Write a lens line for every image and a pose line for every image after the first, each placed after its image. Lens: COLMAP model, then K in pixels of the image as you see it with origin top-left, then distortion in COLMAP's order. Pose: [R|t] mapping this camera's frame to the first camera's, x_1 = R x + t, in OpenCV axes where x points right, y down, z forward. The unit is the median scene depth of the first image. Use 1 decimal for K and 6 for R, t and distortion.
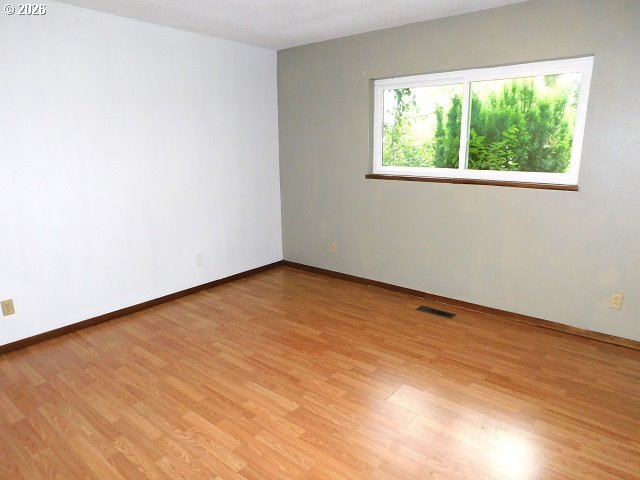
lens RADIAL K [[426.4, 0, 316.3], [0, 426.4, 243.6], [0, 0, 1]] dist [-0.070716, 0.062969]
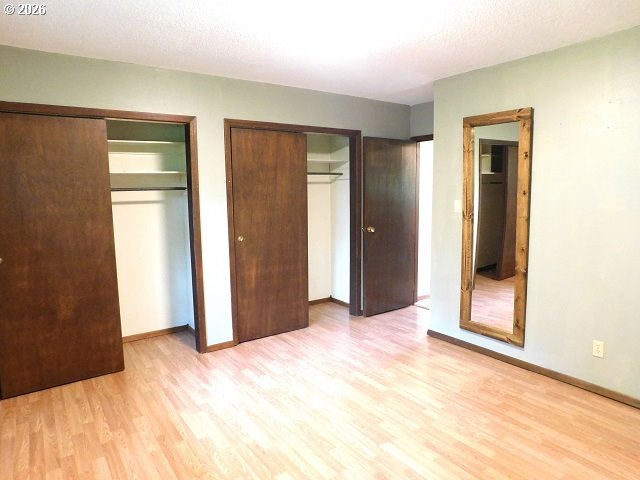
lens RADIAL K [[426.4, 0, 316.3], [0, 426.4, 243.6], [0, 0, 1]] dist [-0.070716, 0.062969]
pose [[-0.965464, -0.017142, 0.259971, -0.148057], [0.075492, 0.936620, 0.342117, -0.439813], [-0.249359, 0.349927, -0.902979, 1.804143]]
